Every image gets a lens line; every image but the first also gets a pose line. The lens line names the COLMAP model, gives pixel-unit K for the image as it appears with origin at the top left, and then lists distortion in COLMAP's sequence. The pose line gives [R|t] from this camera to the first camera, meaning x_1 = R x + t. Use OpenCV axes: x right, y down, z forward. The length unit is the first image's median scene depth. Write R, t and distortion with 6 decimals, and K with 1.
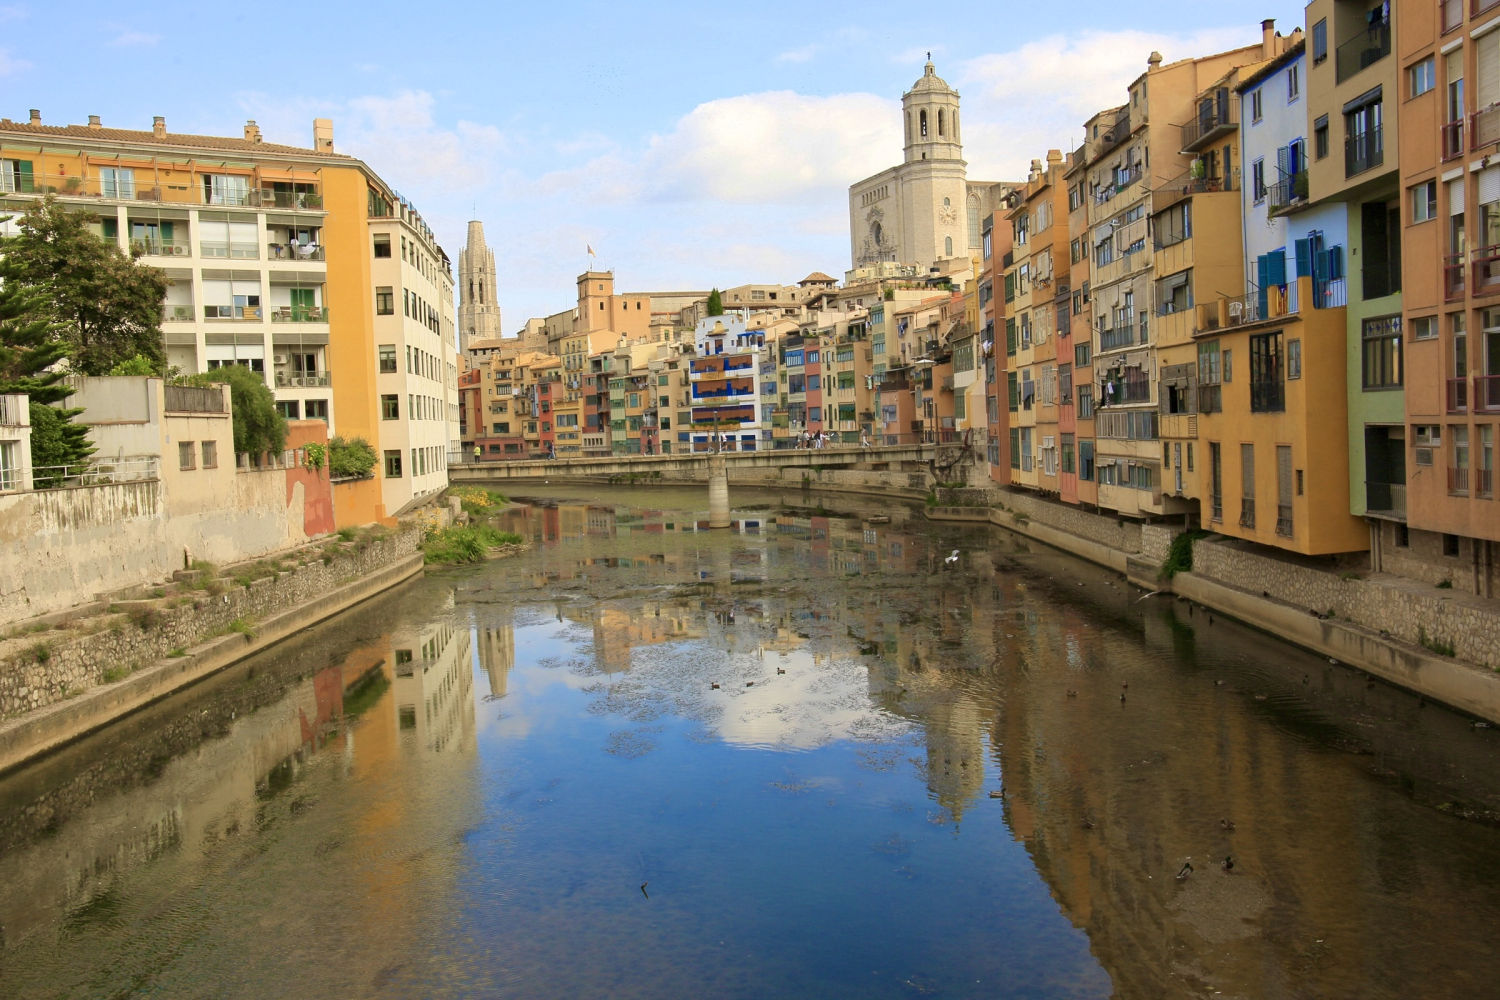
lens RADIAL K [[1225.1, 0, 750.5], [0, 1225.1, 497.1], [0, 0, 1]] dist [-0.007494, -0.001537]
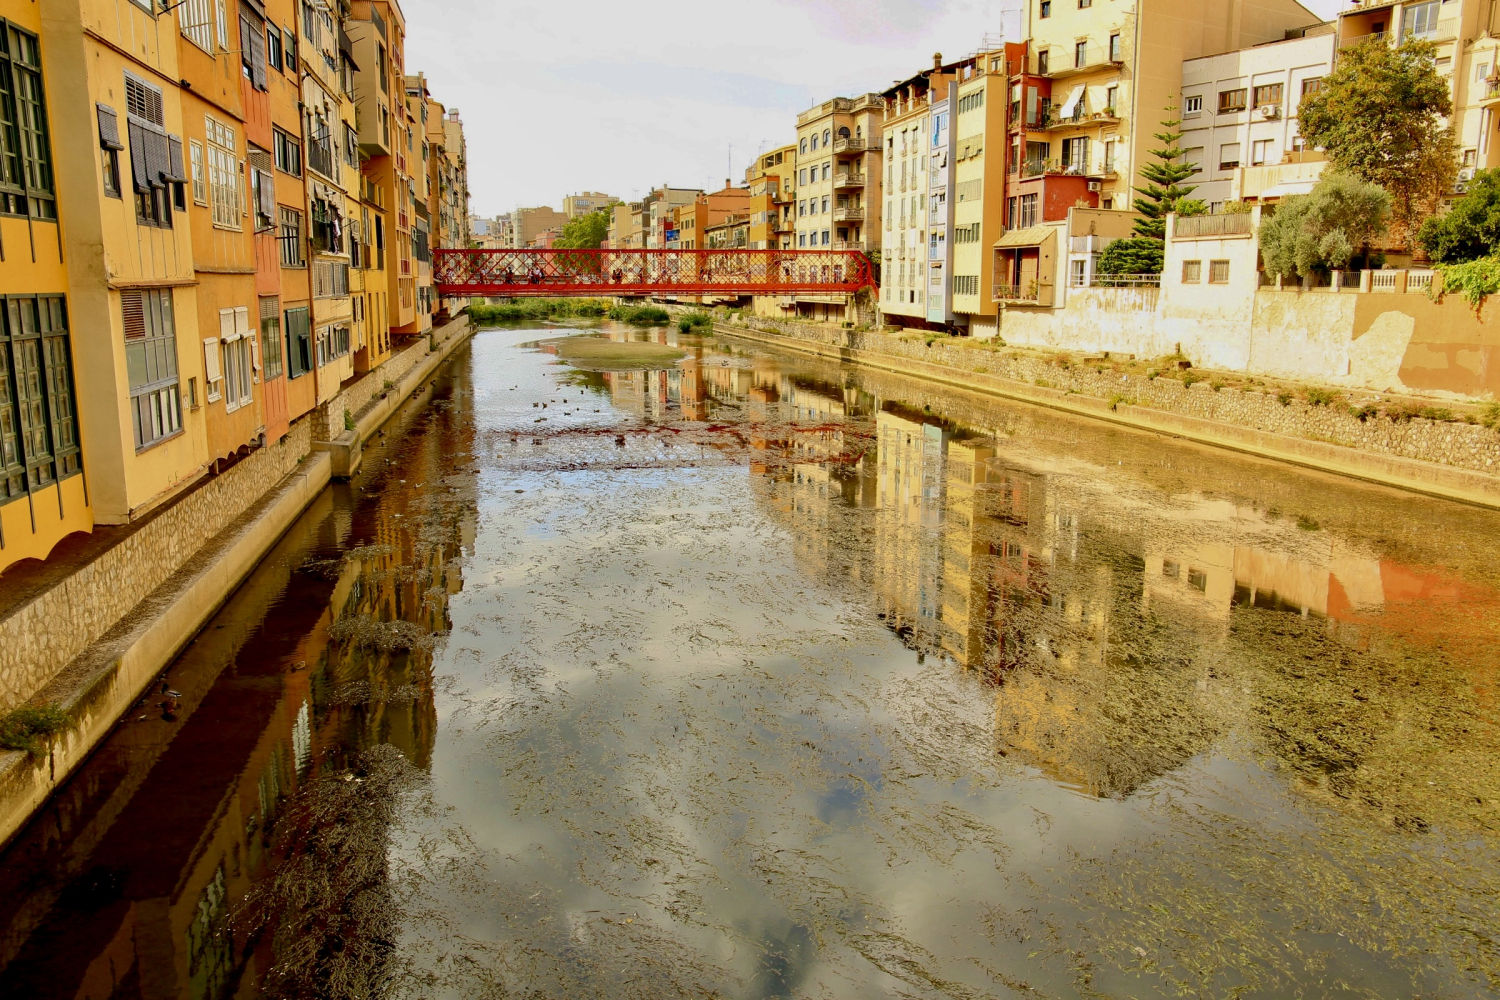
lens RADIAL K [[1225.1, 0, 750.4], [0, 1225.1, 500.4], [0, 0, 1]] dist [-0.007494, -0.001537]
pose [[-0.983306, 0.071154, -0.167470, 0.213790], [0.029675, 0.970758, 0.238218, -0.113896], [0.179523, 0.229272, -0.956664, 2.077326]]
